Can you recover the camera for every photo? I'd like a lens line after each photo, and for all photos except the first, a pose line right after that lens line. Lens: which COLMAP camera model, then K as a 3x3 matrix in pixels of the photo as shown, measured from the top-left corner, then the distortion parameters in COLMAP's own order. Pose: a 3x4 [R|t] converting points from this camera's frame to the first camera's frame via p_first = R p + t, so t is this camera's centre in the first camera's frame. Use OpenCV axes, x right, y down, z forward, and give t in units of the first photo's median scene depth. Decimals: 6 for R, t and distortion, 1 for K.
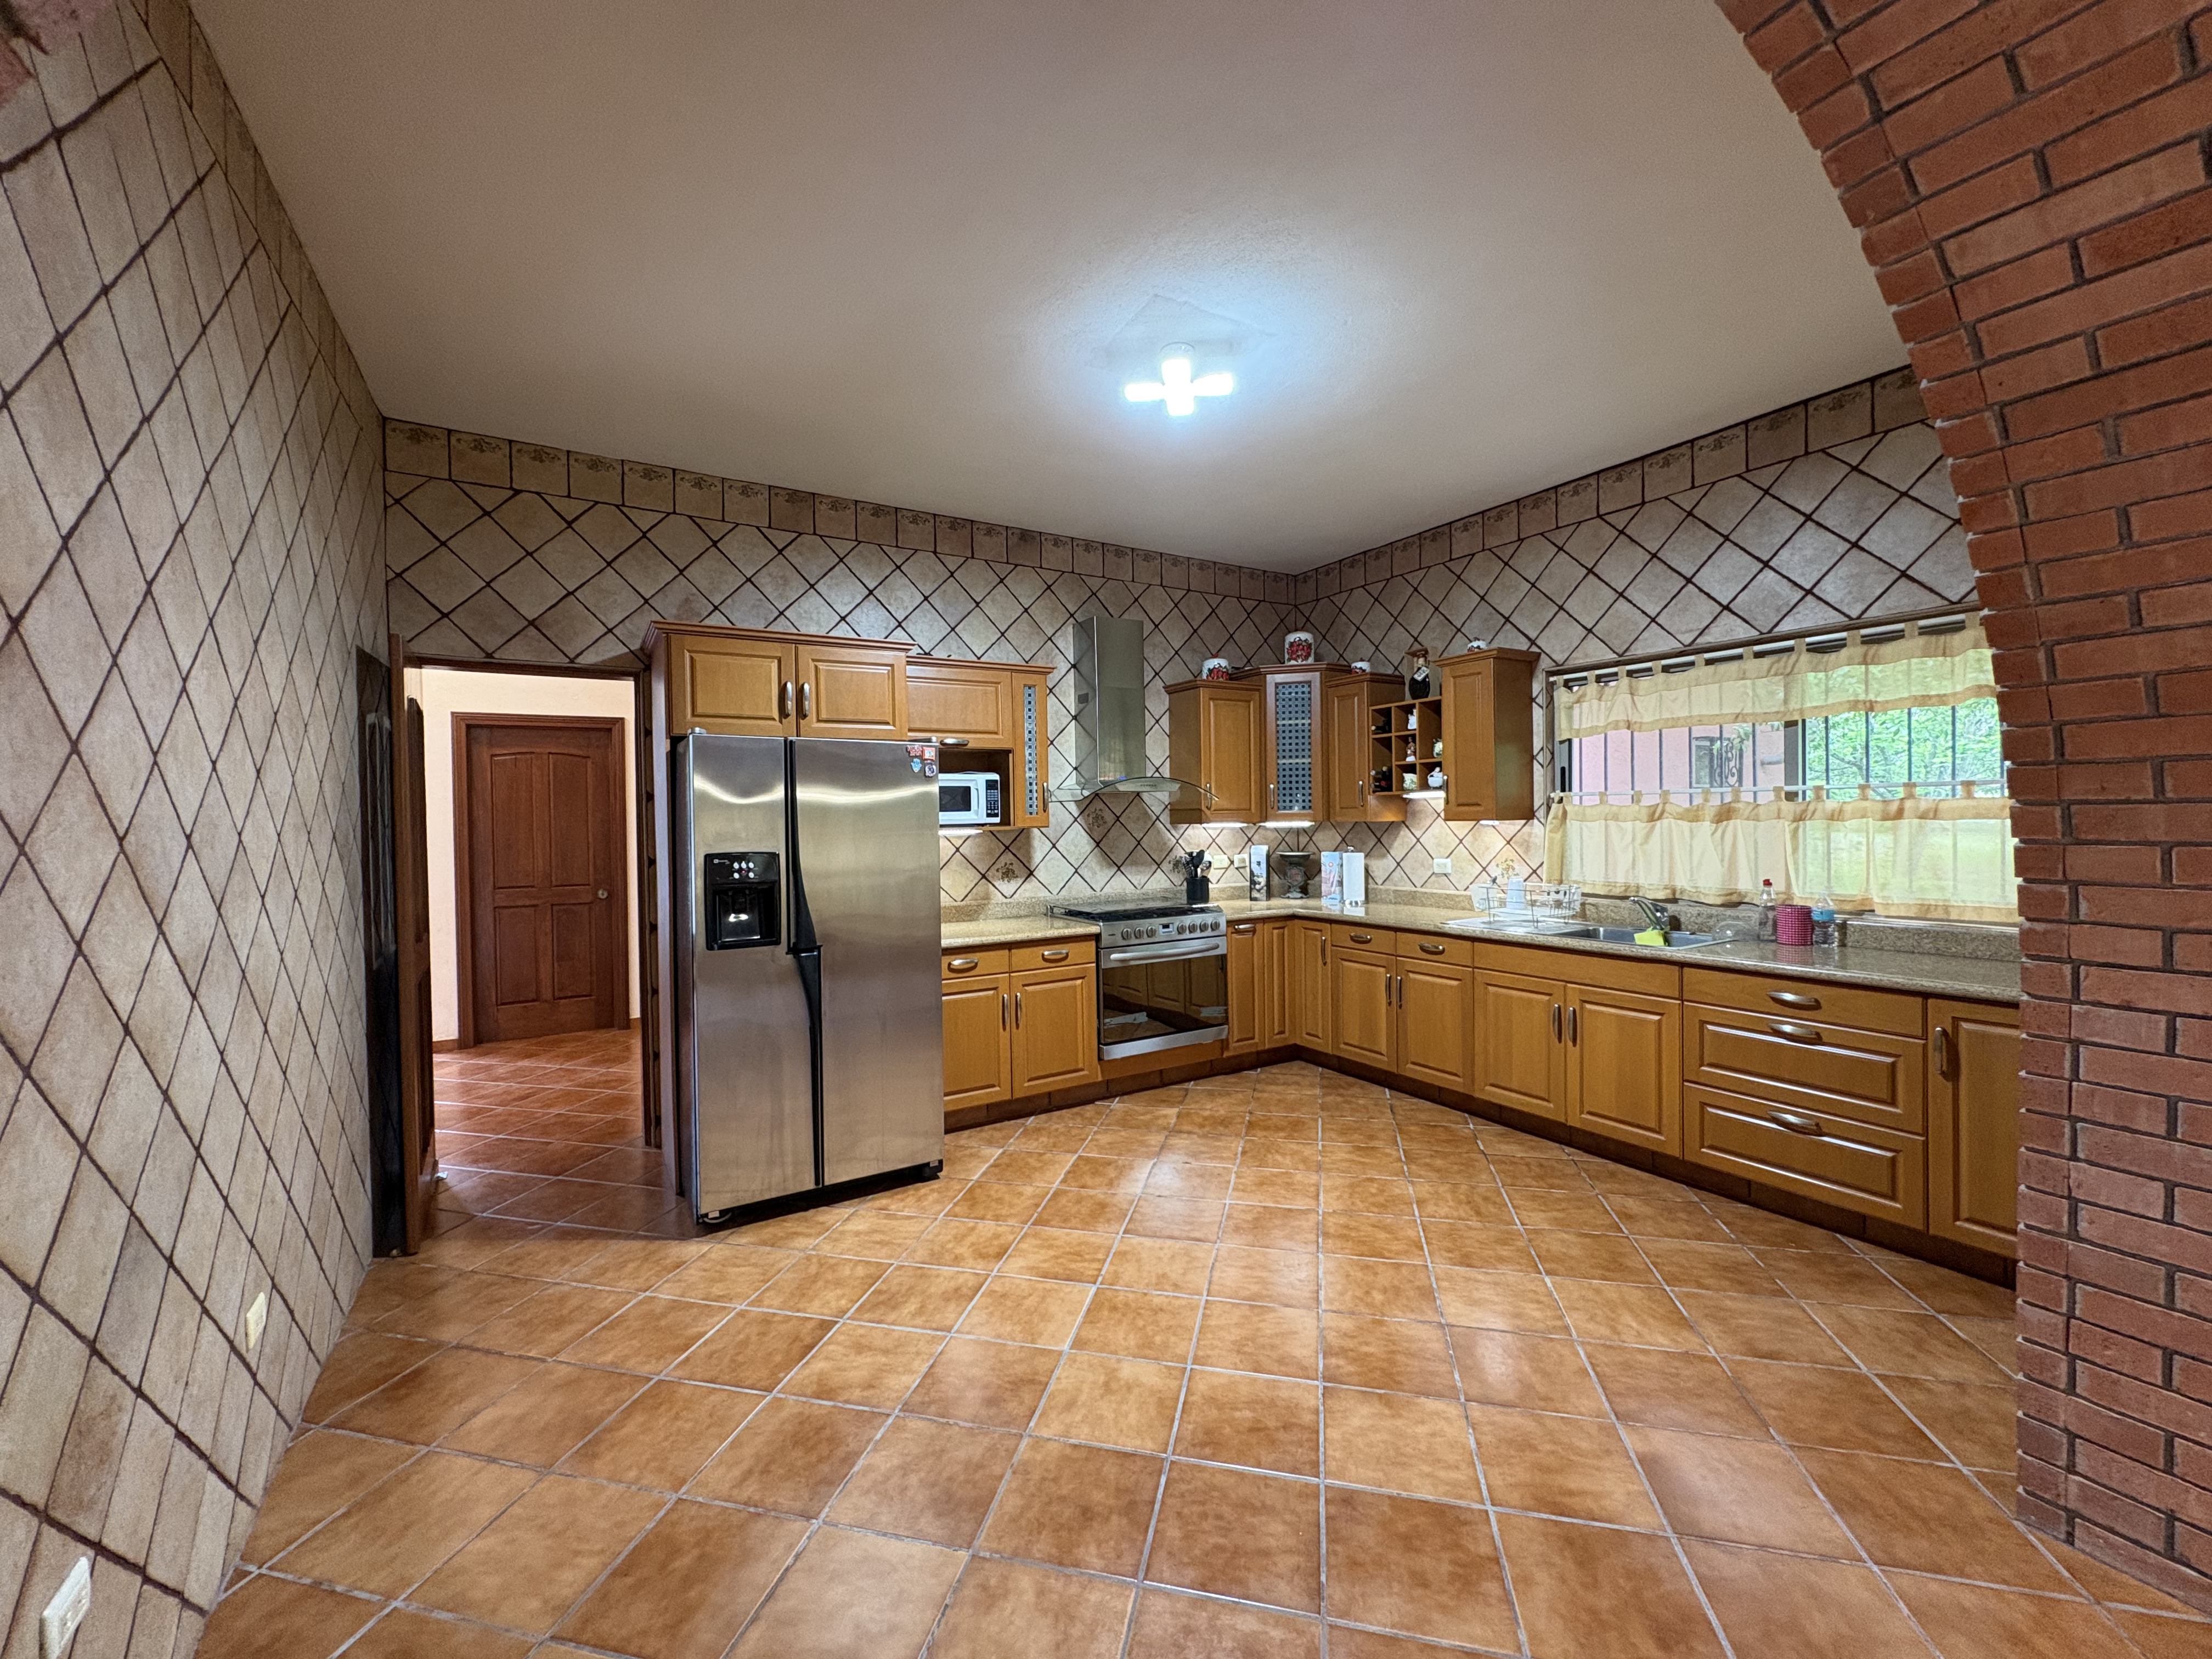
lens RADIAL K [[880.6, 0, 1106.0], [0, 880.6, 829.5], [0, 0, 1]] dist [0.000002, 0.000120]
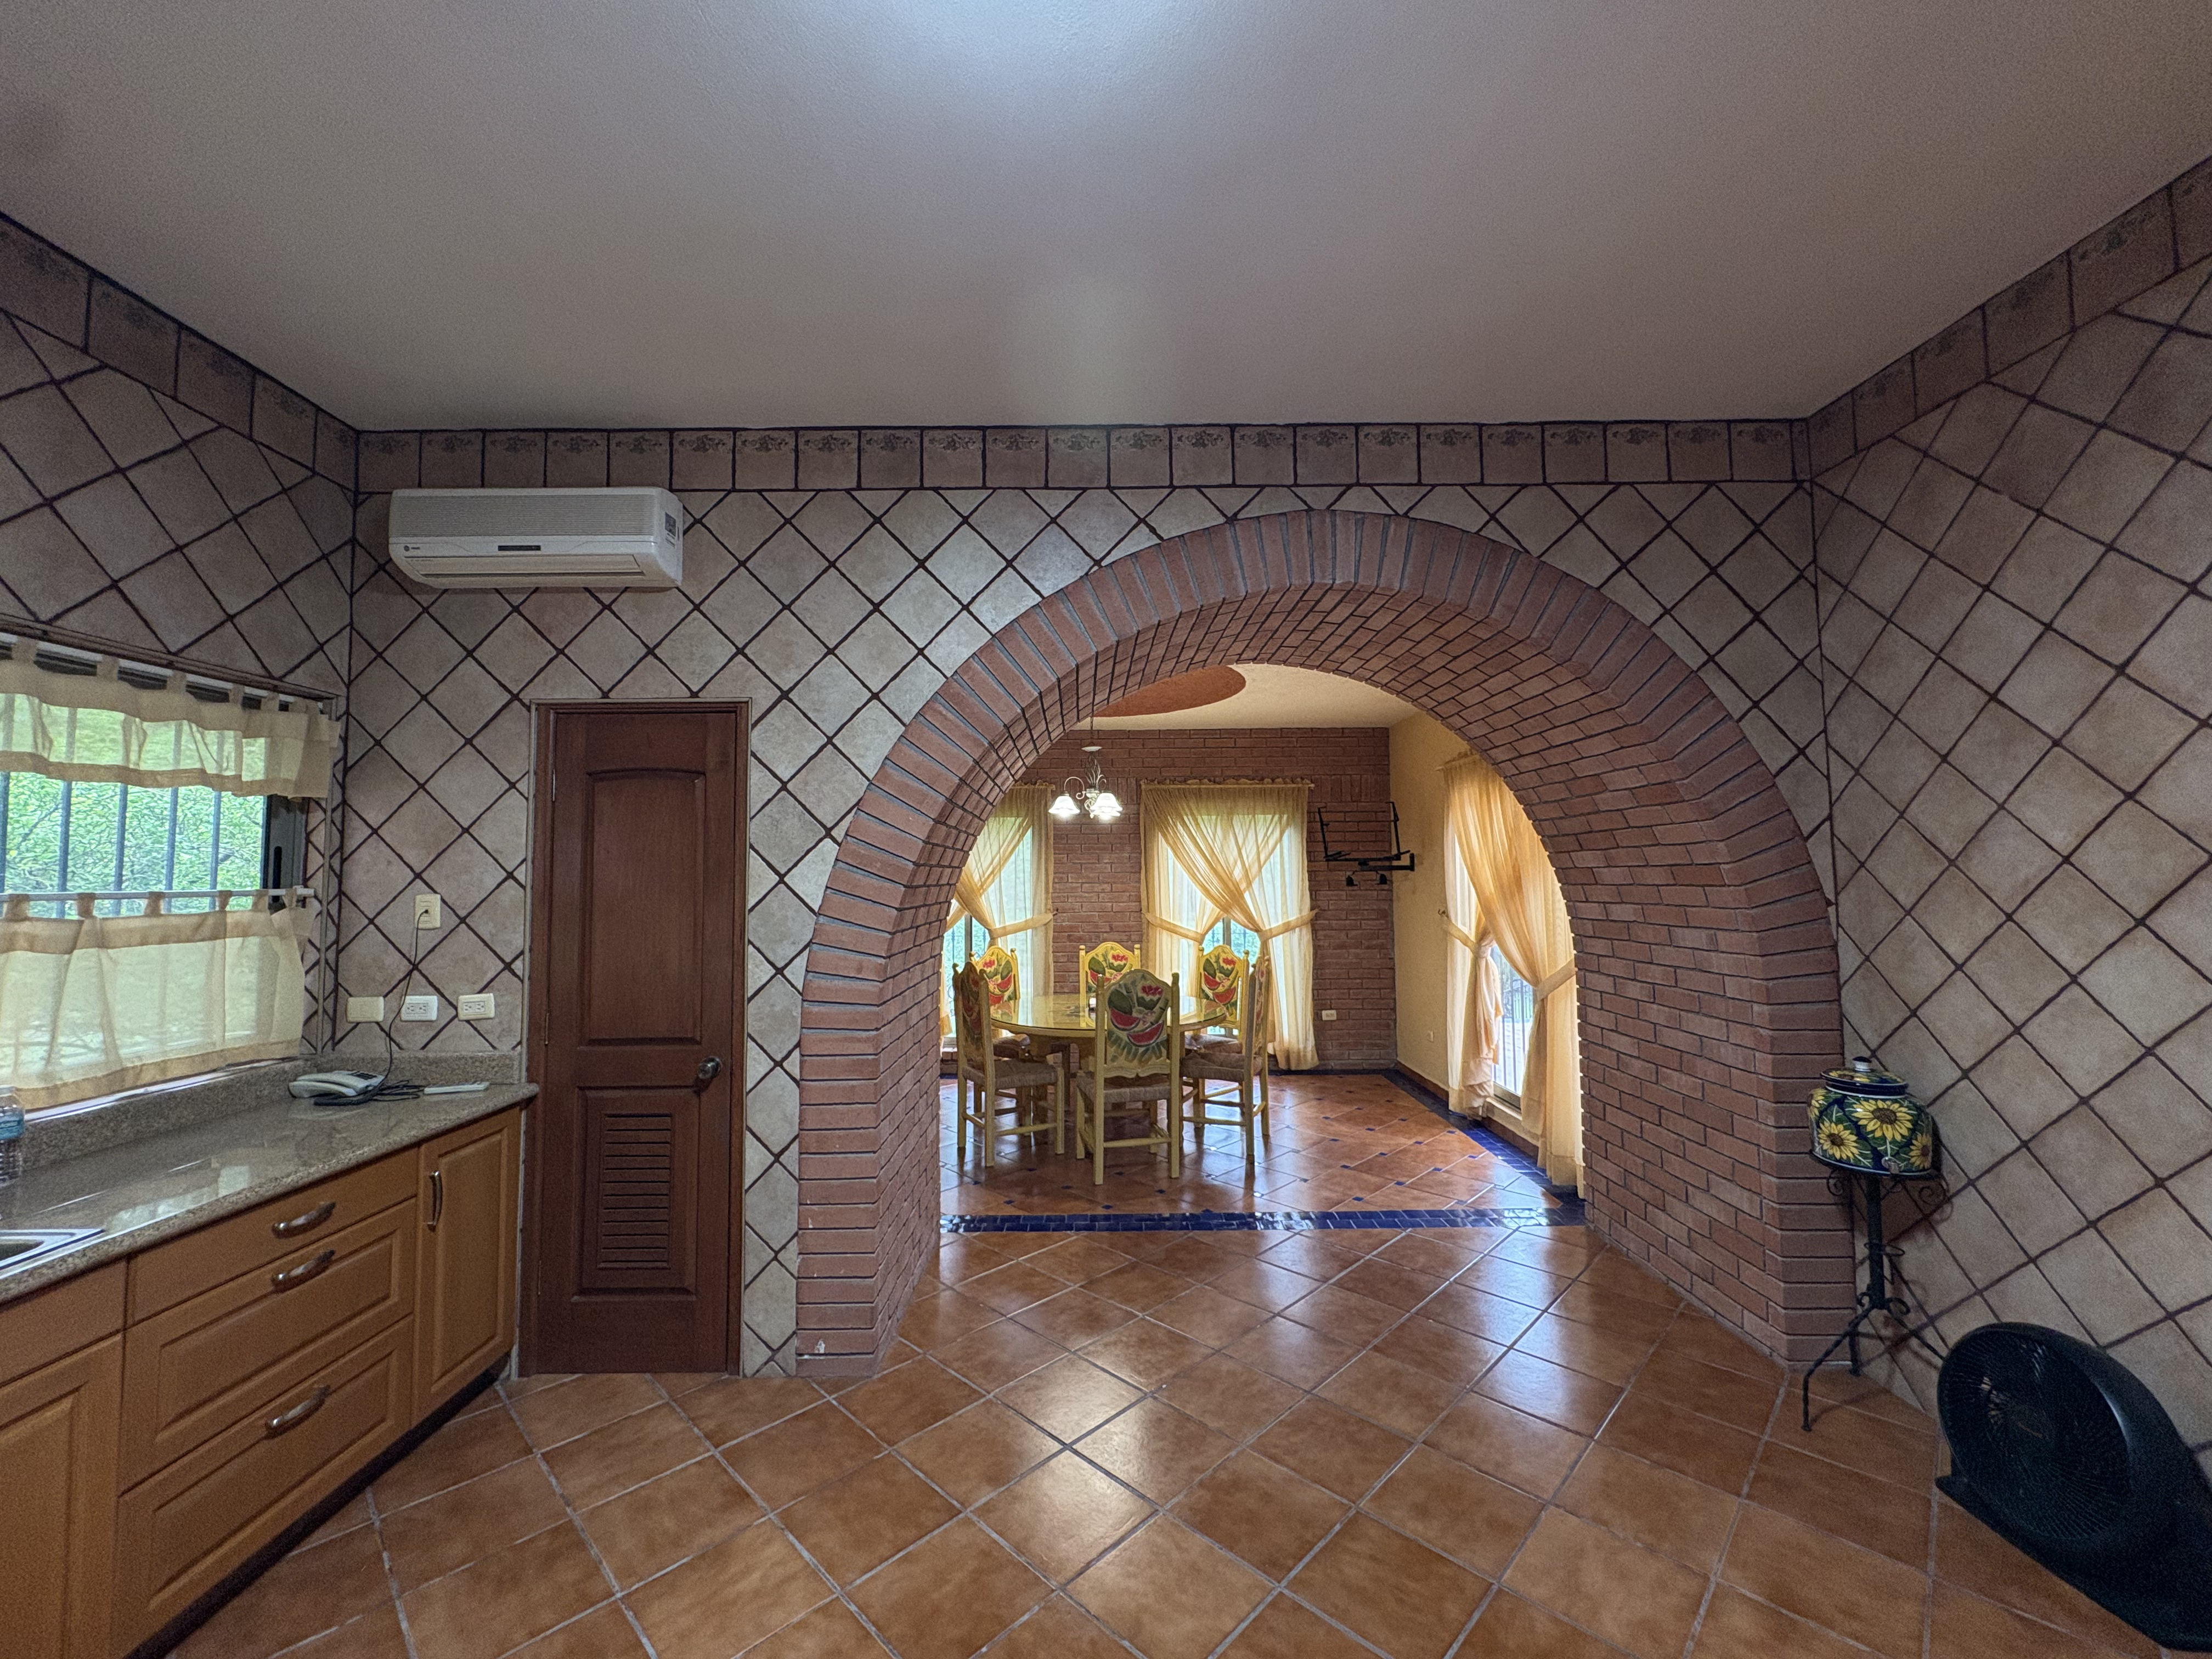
lens RADIAL K [[880.6, 0, 1106.0], [0, 880.6, 829.5], [0, 0, 1]] dist [0.000002, 0.000120]
pose [[-0.857074, 0.050747, 0.512688, -0.061277], [0.028476, 0.998282, -0.051208, -0.032971], [-0.514406, -0.029289, -0.857046, 0.850597]]
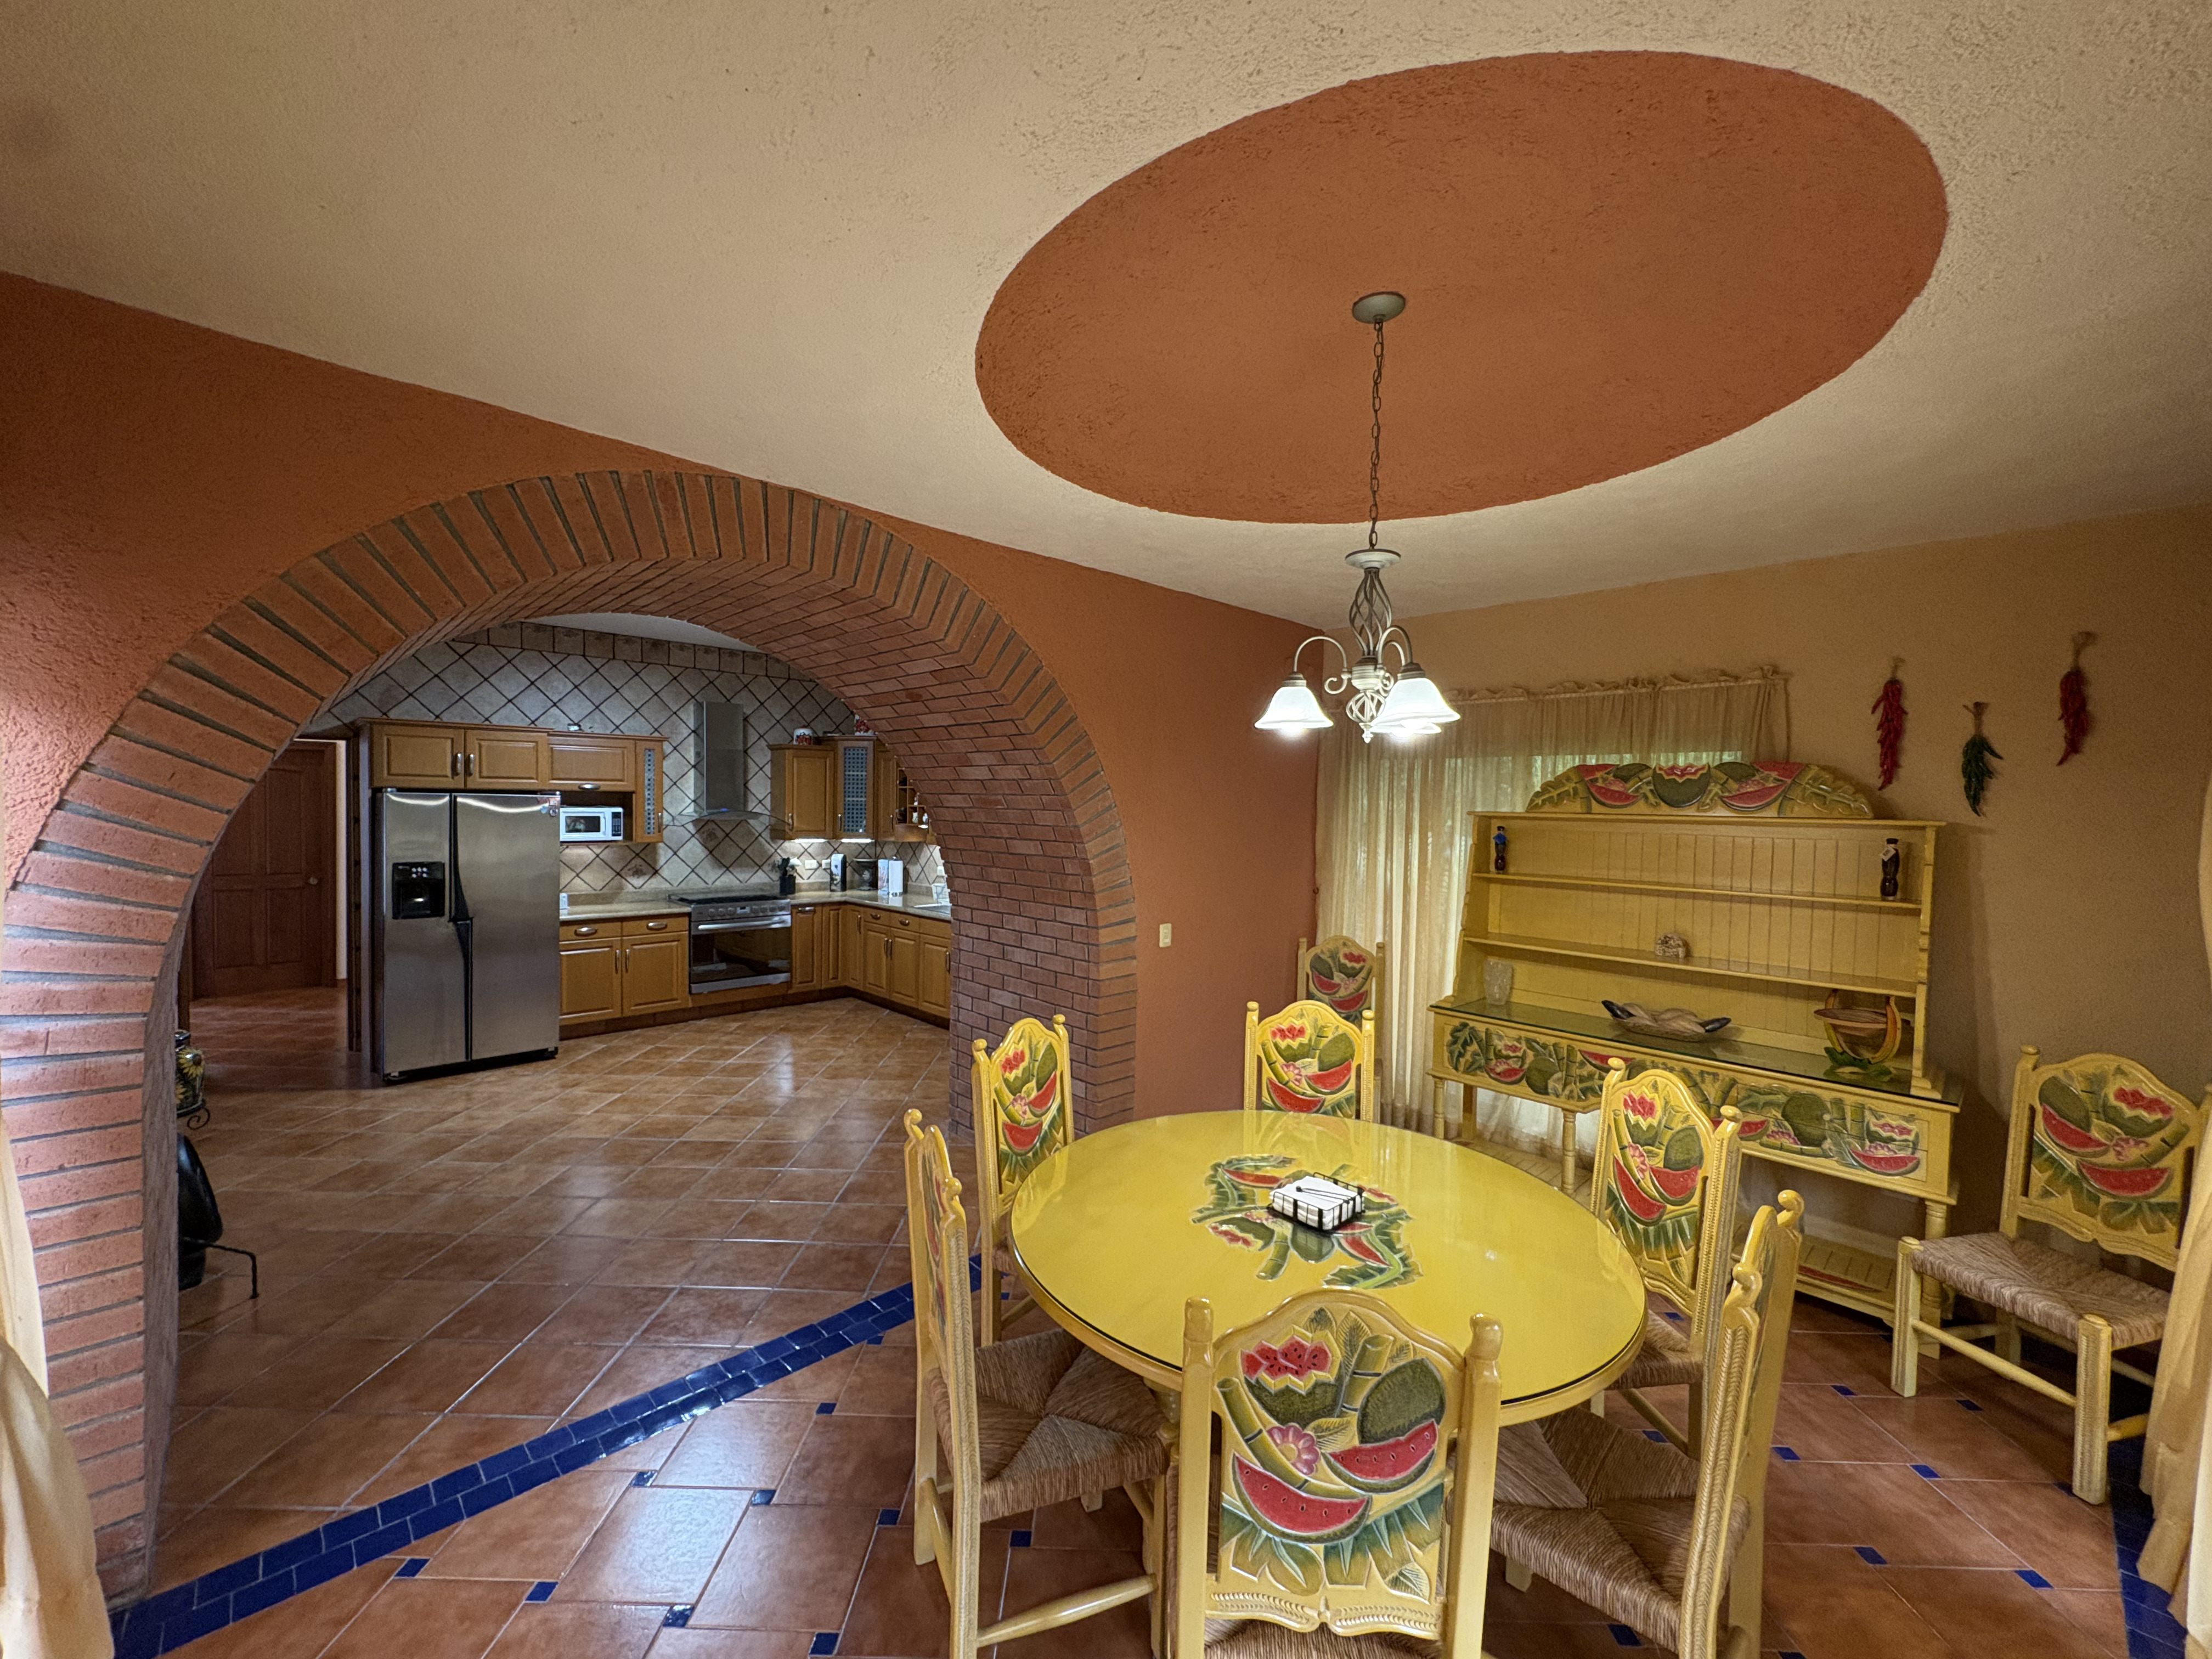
lens RADIAL K [[880.6, 0, 1106.0], [0, 880.6, 829.5], [0, 0, 1]] dist [0.000002, 0.000120]
pose [[0.974516, 0.026081, 0.222799, 0.348720], [-0.029471, 0.999495, 0.011904, -0.066843], [-0.222376, -0.018167, 0.974792, -0.664336]]
